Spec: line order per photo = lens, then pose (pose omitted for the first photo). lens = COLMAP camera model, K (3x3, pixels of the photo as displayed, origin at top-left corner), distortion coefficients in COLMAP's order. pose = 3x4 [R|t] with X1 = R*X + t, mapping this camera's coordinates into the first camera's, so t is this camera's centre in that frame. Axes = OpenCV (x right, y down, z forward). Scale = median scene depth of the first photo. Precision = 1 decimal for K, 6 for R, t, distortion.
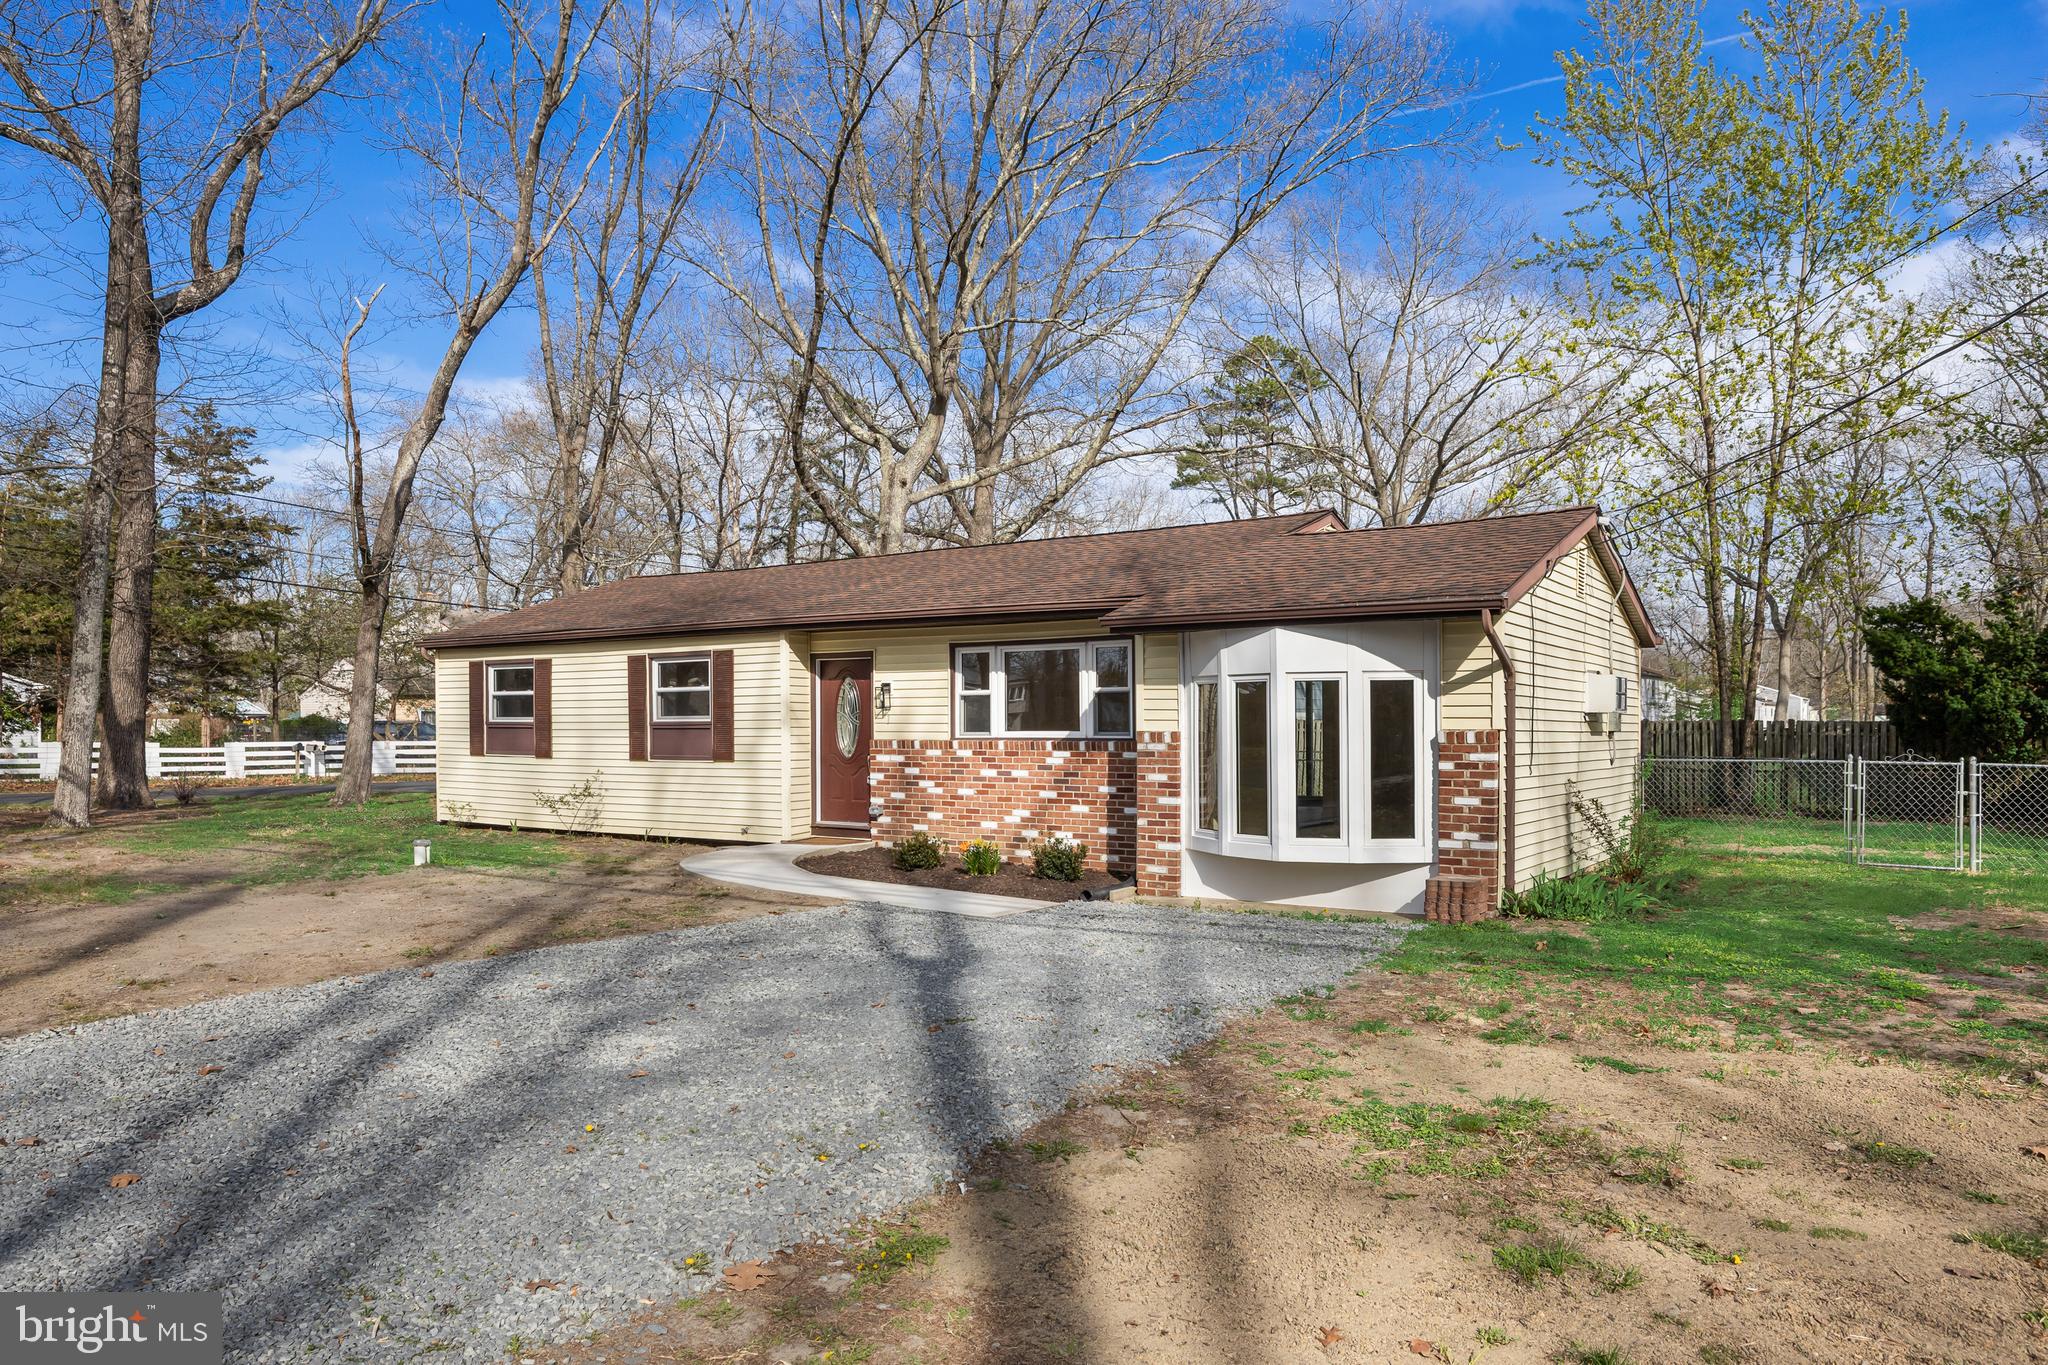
lens RADIAL K [[1287.4, 0, 1028.5], [0, 1287.4, 693.6], [0, 0, 1]] dist [0.007006, 0.000354]
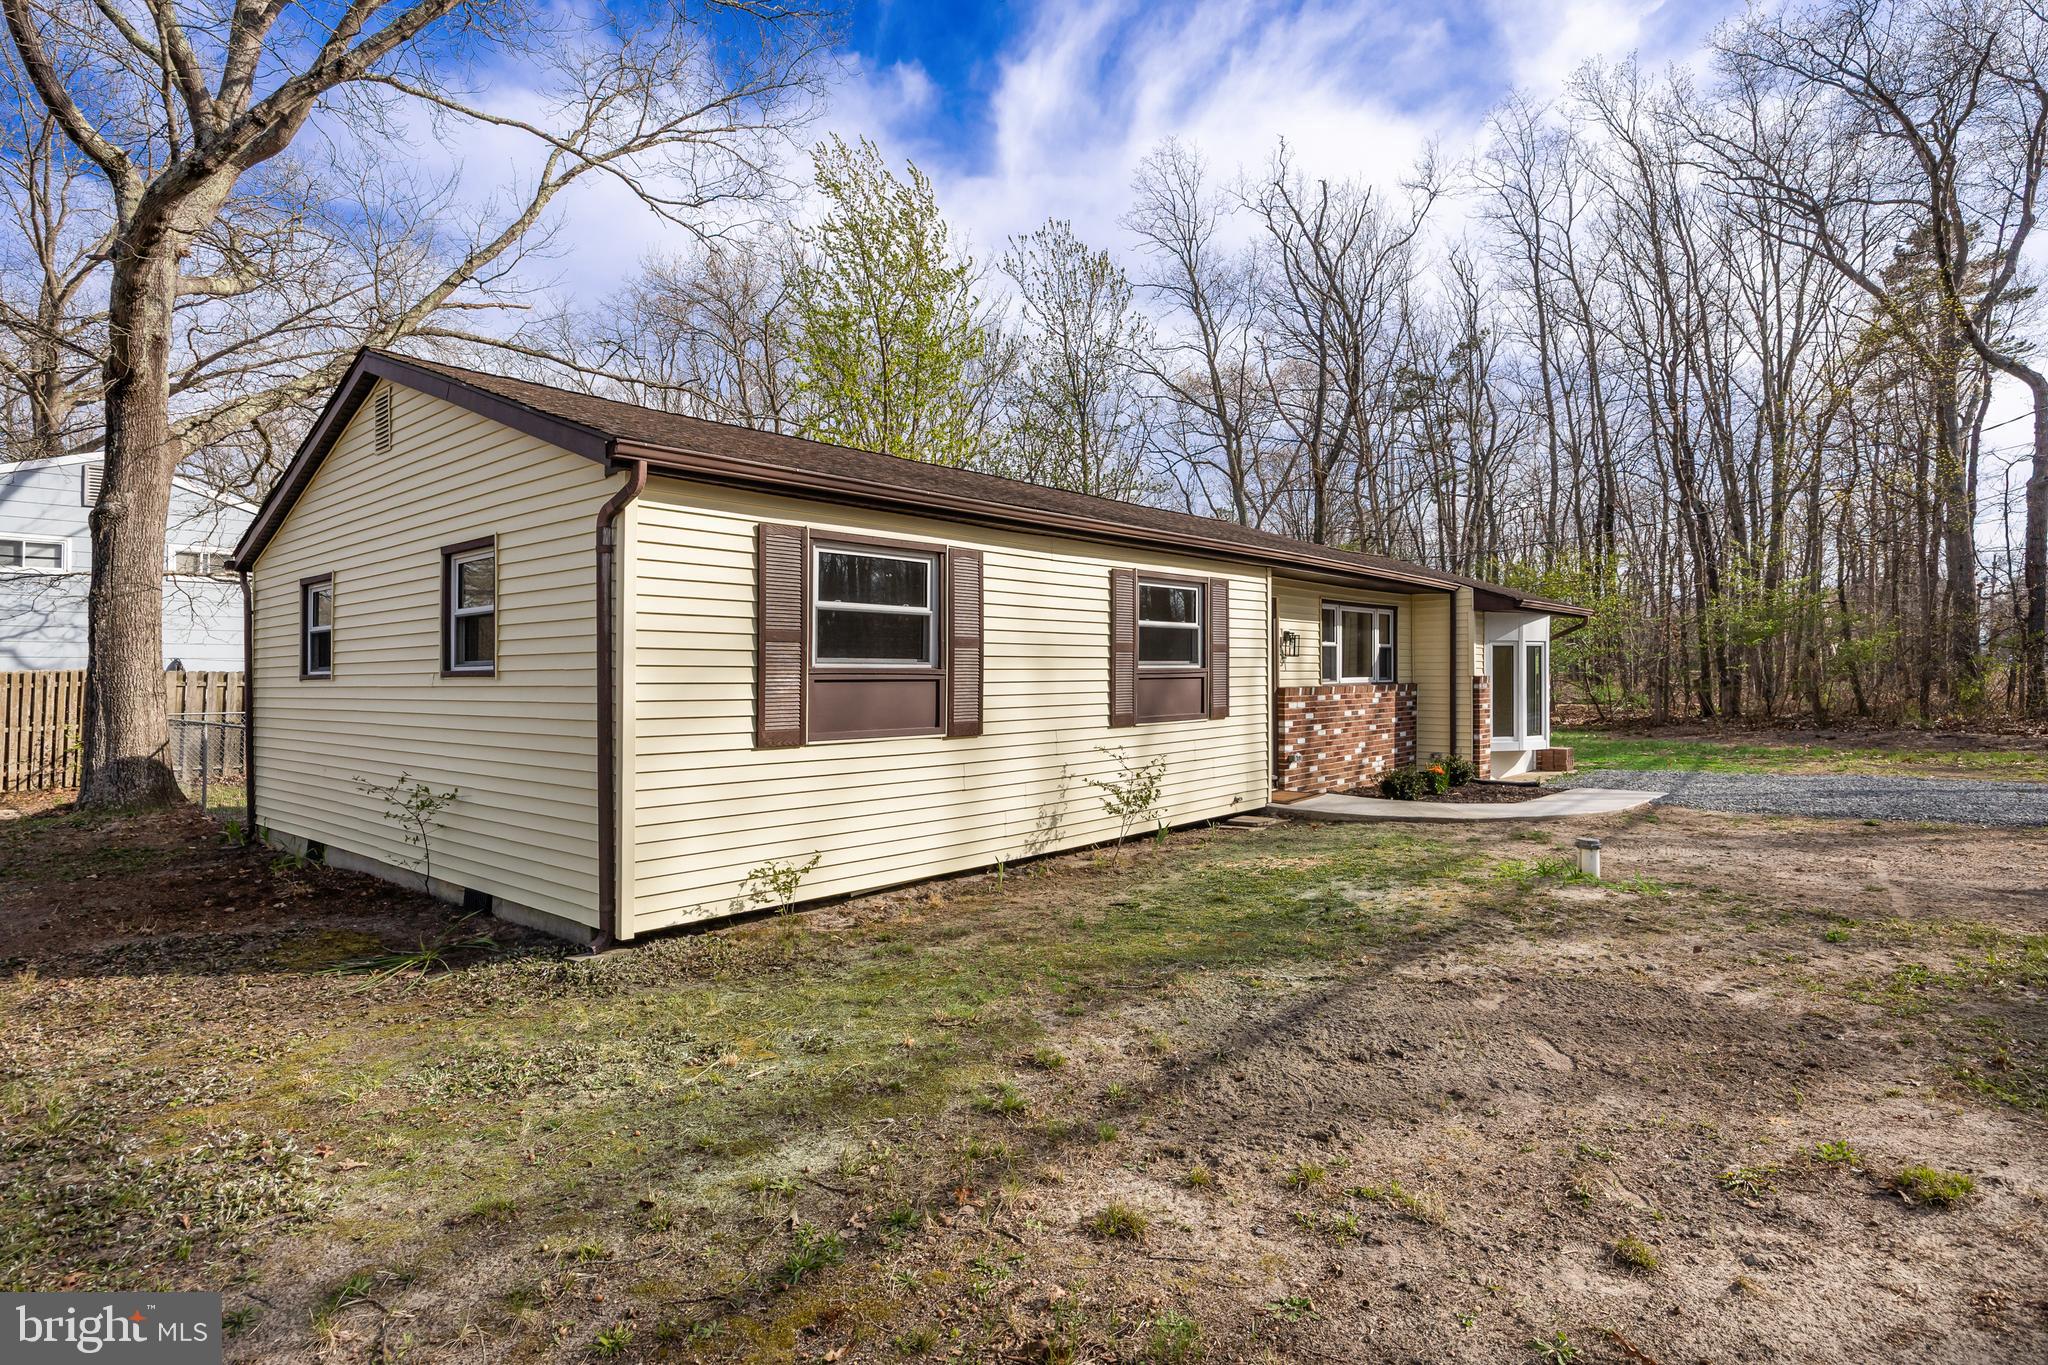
lens RADIAL K [[1088.3, 0, 1023.9], [0, 1088.3, 669.7], [0, 0, 1]] dist [0.003129, -0.000246]
pose [[0.114501, -0.003076, 0.993418, -1.011013], [-0.027014, 0.999616, 0.006208, 0.023267], [-0.993056, -0.027547, 0.114374, 1.144827]]
